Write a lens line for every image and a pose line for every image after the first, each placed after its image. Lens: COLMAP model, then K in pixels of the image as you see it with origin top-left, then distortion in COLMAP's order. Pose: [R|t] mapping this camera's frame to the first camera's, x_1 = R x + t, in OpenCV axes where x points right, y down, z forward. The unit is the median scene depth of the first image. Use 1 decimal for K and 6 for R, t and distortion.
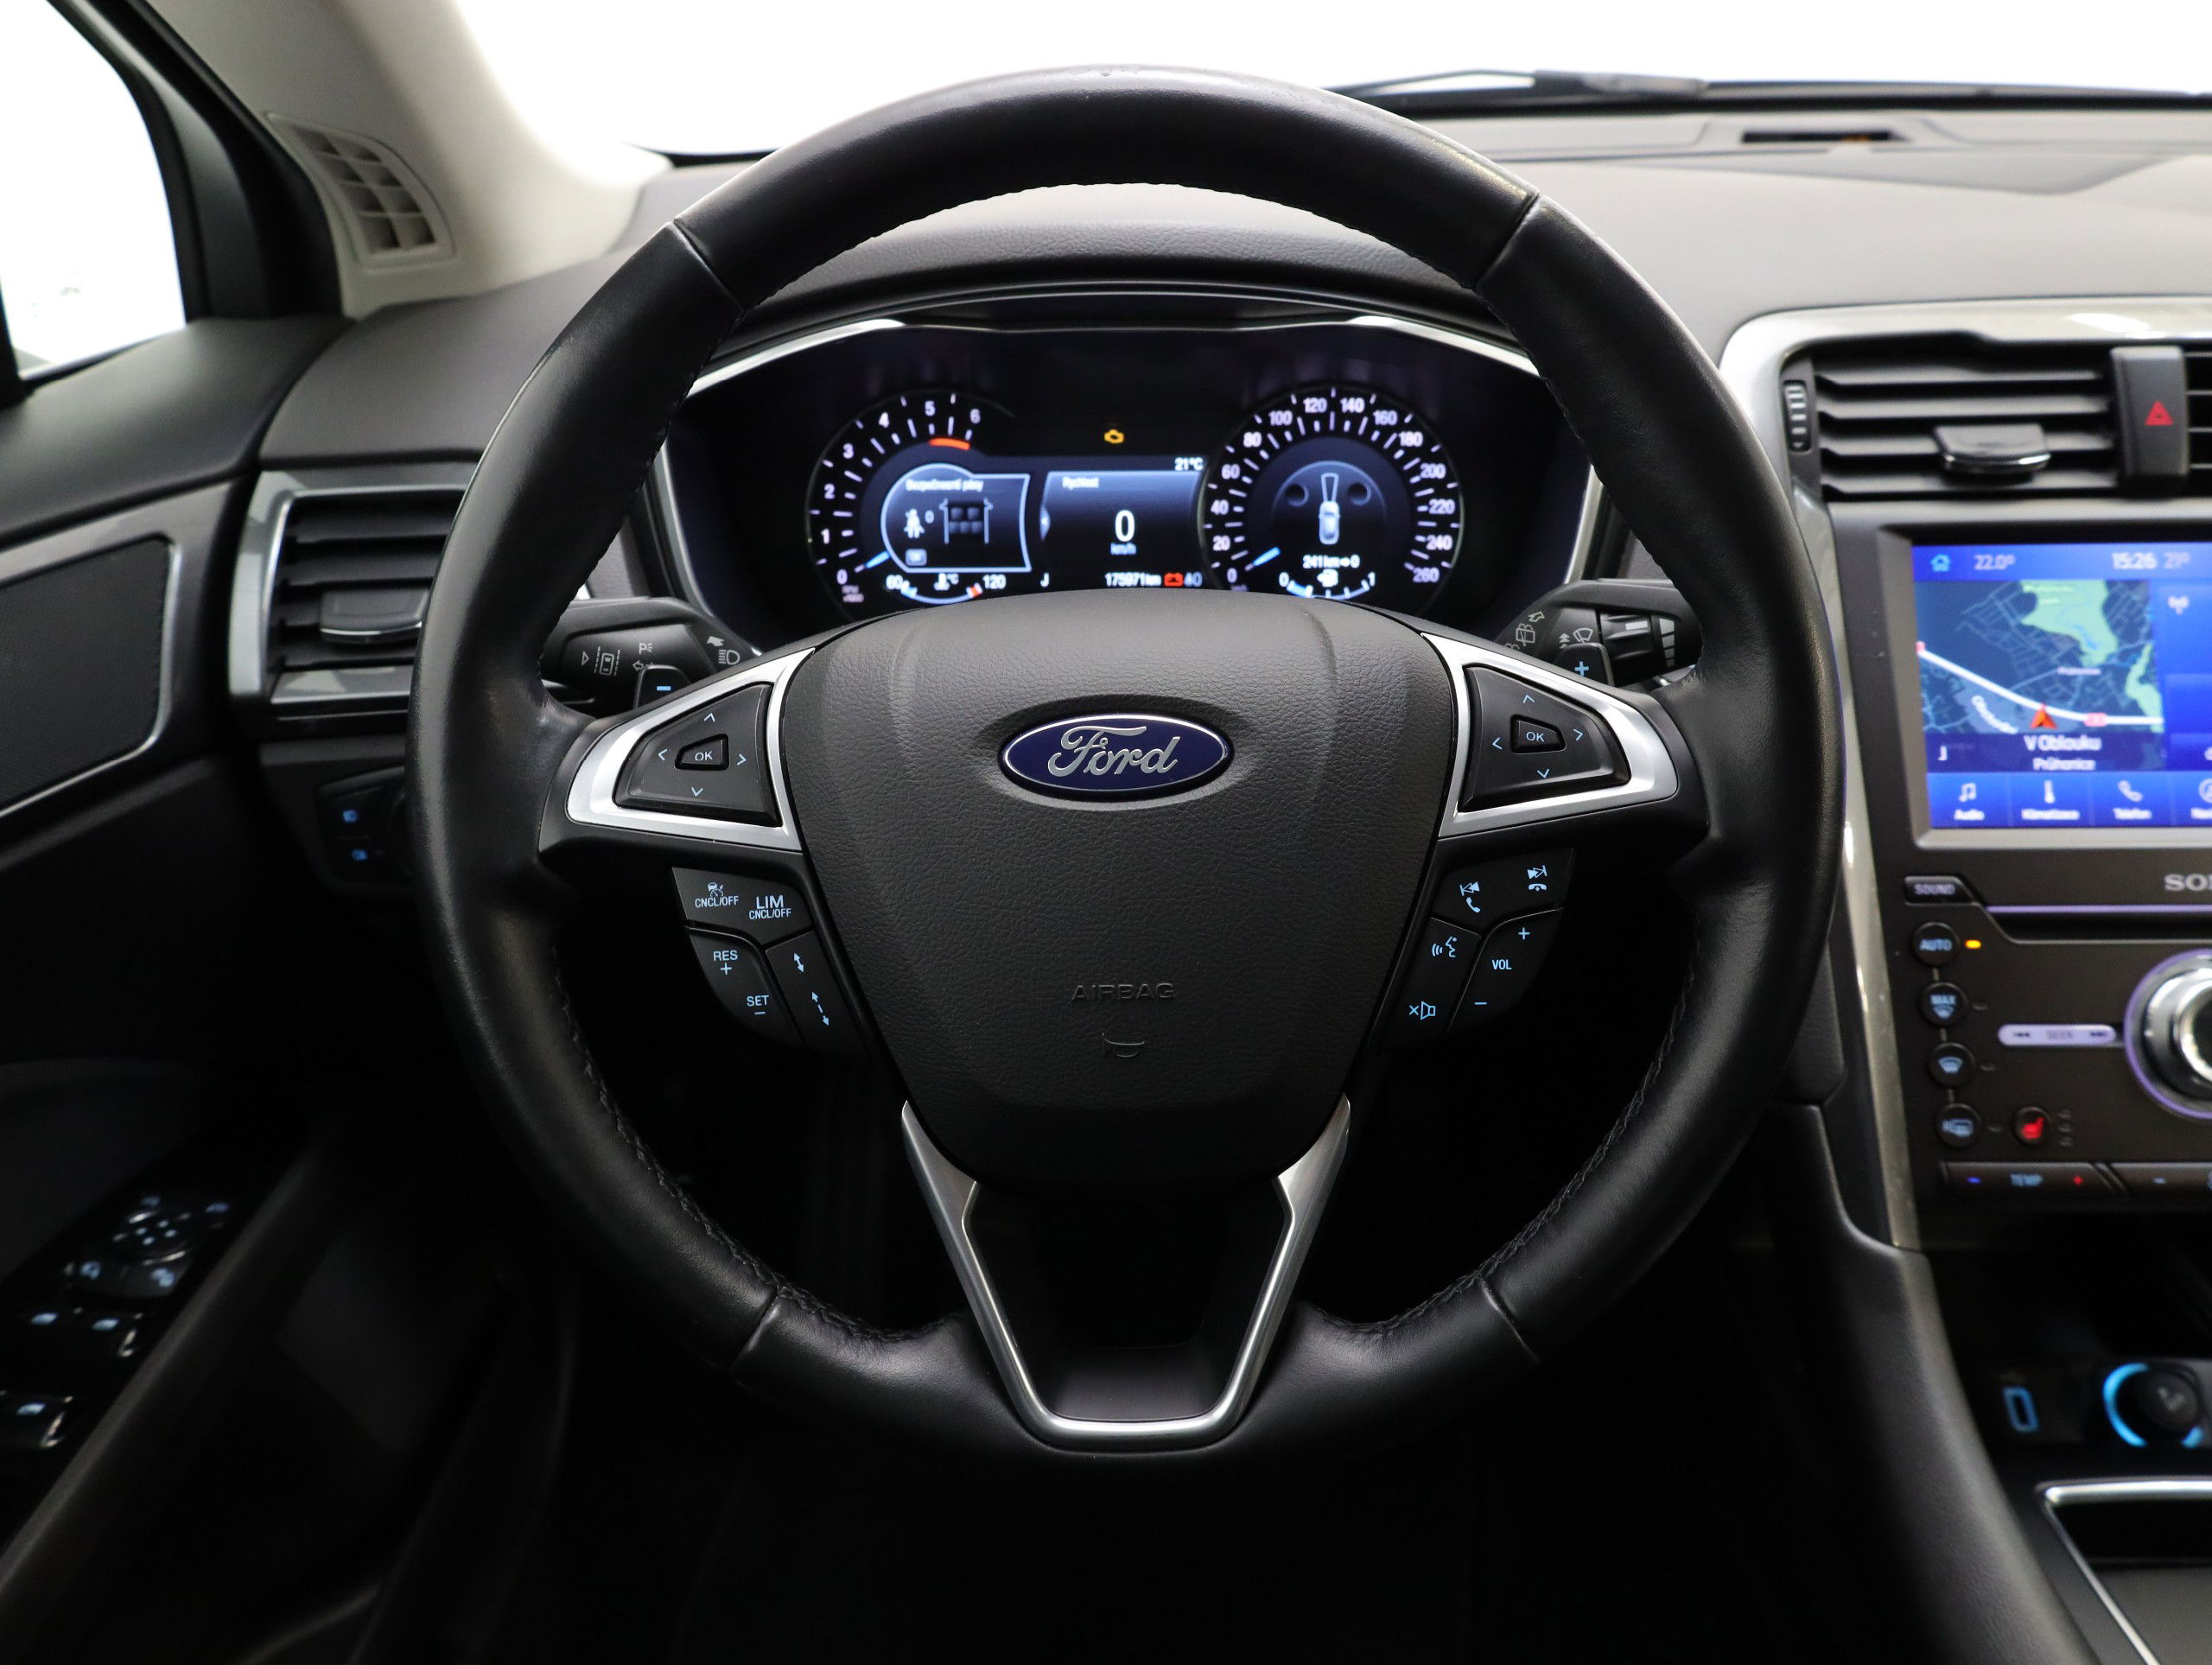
lens RADIAL K [[1722.3, 0, 1119.0], [0, 1722.3, 832.4], [0, 0, 1]] dist [-0.011536, 0.021200]
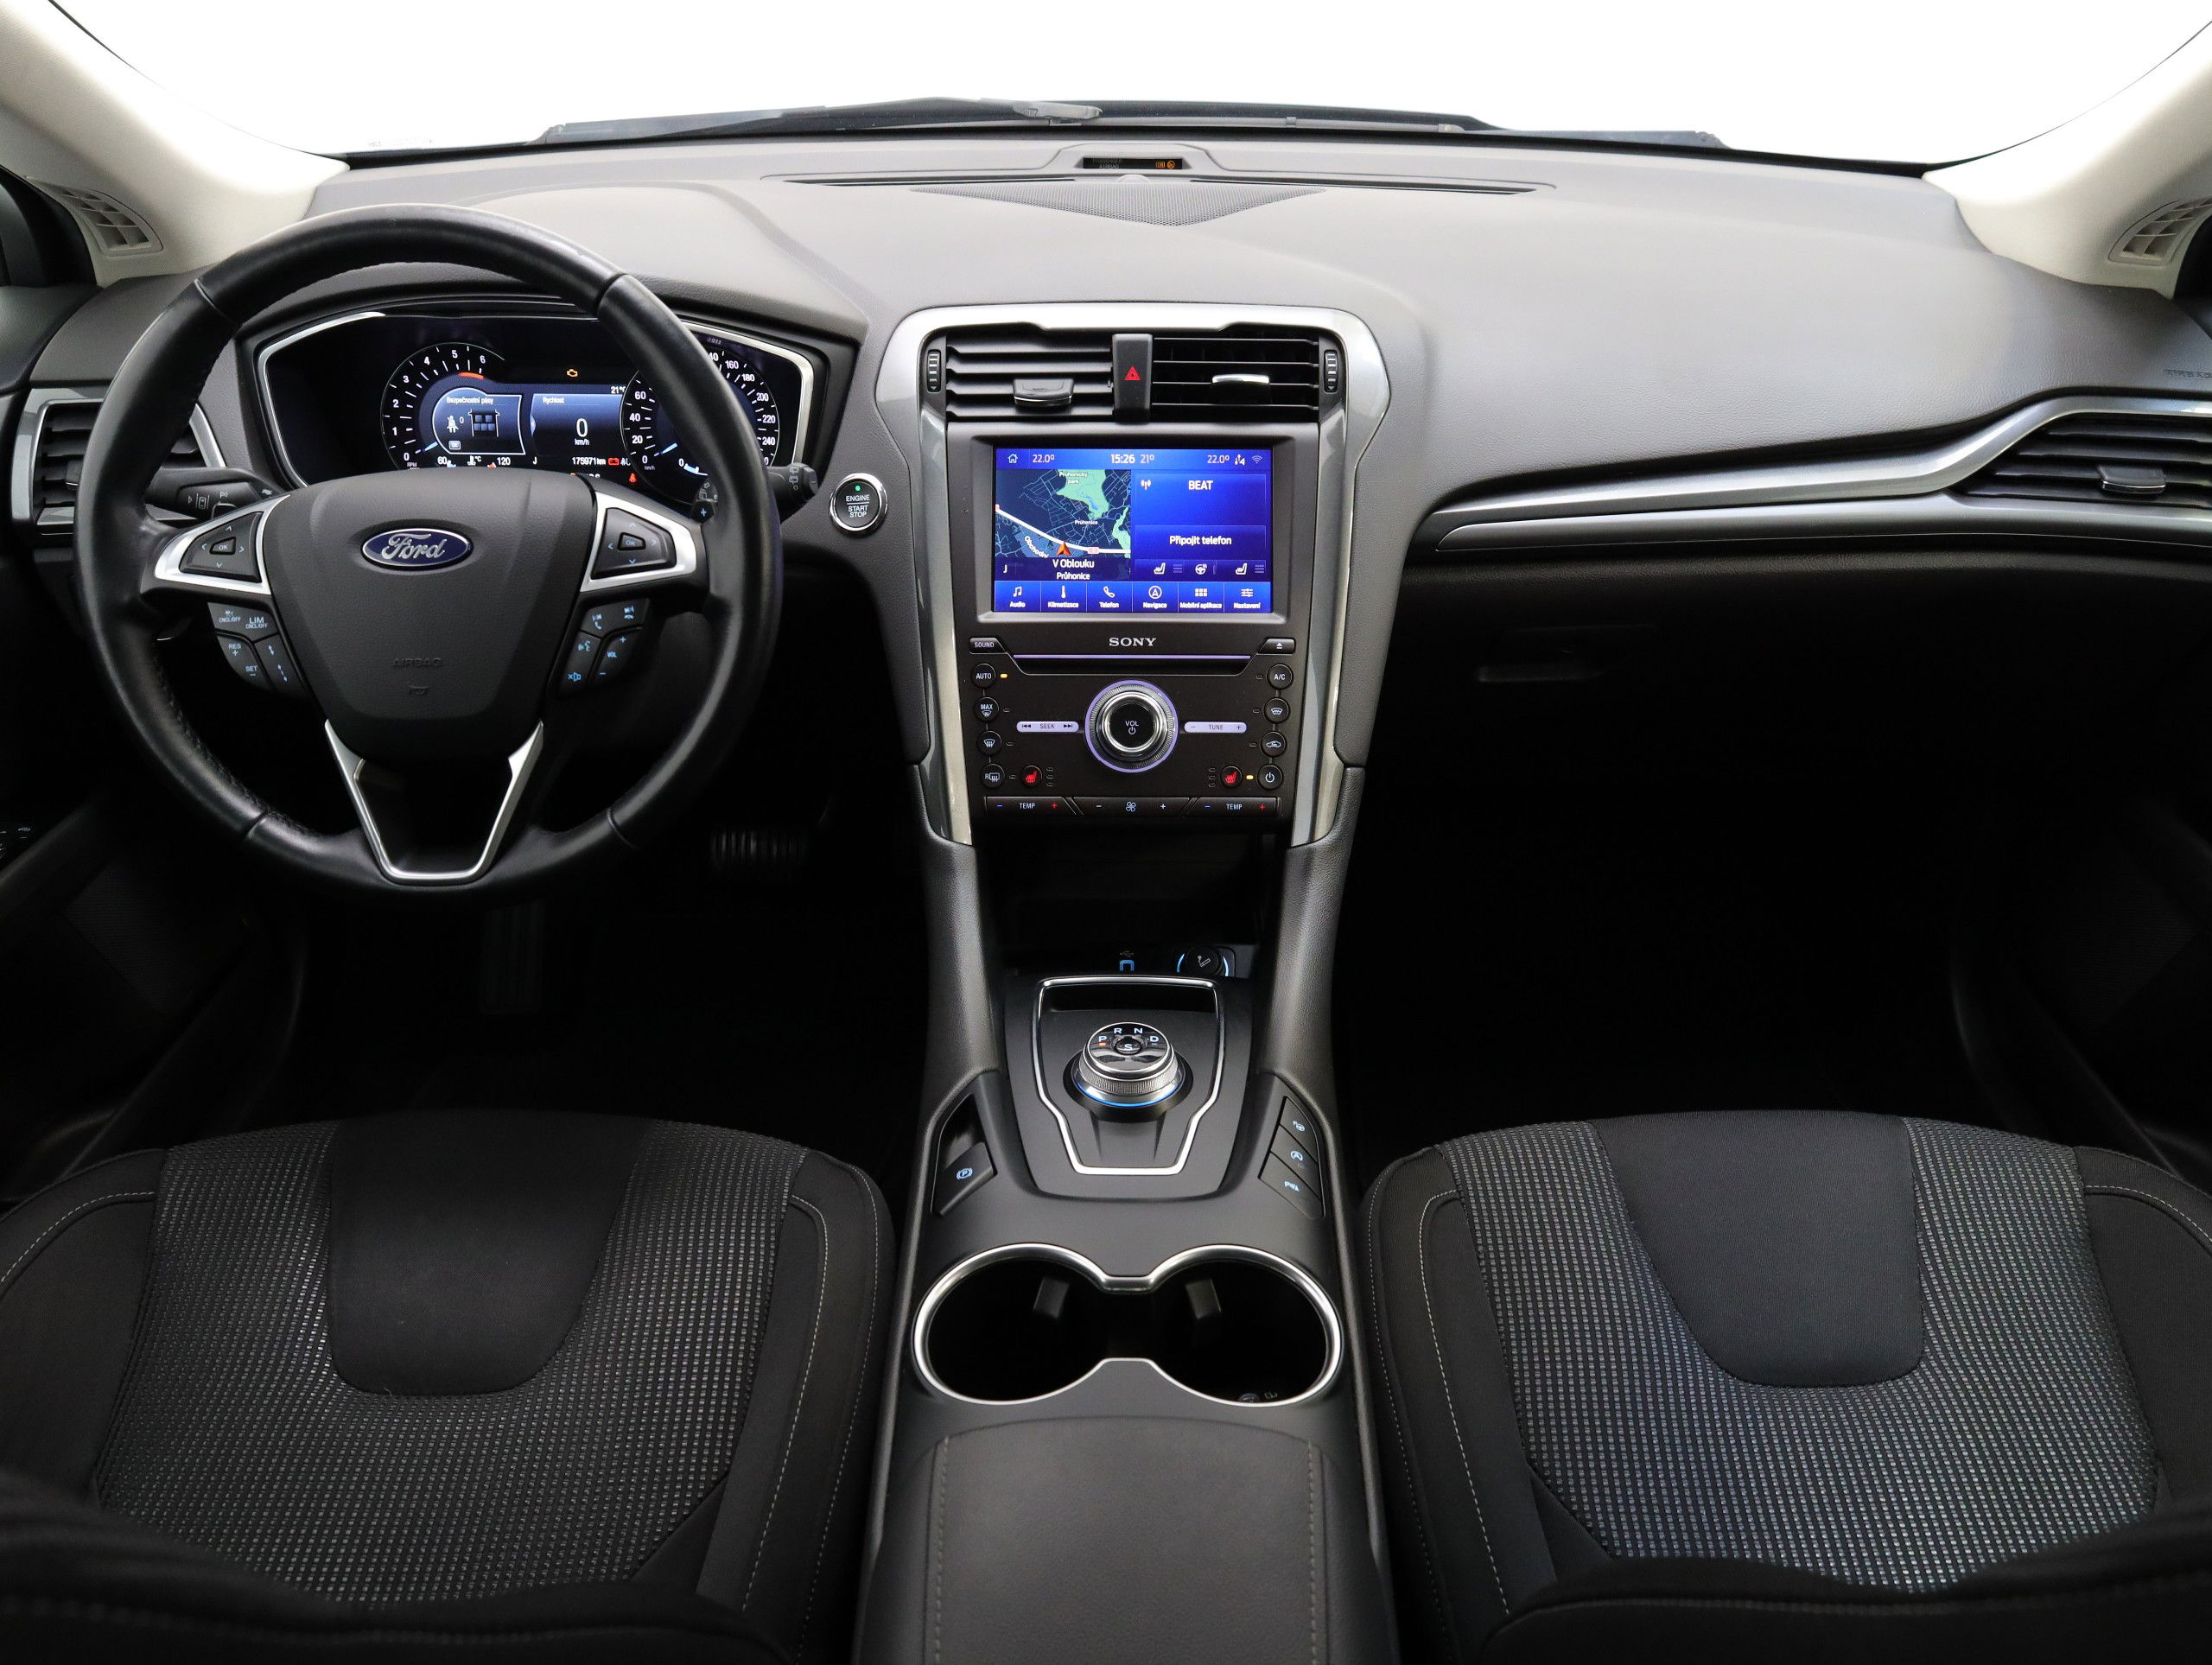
lens RADIAL K [[1722.3, 0, 1122.9], [0, 1722.3, 843.3], [0, 0, 1]] dist [-0.011536, 0.021200]
pose [[0.999760, 0.011392, 0.018701, 0.567191], [-0.012768, 0.997089, 0.075171, 0.099082], [-0.017790, -0.075392, 0.996995, -0.768738]]
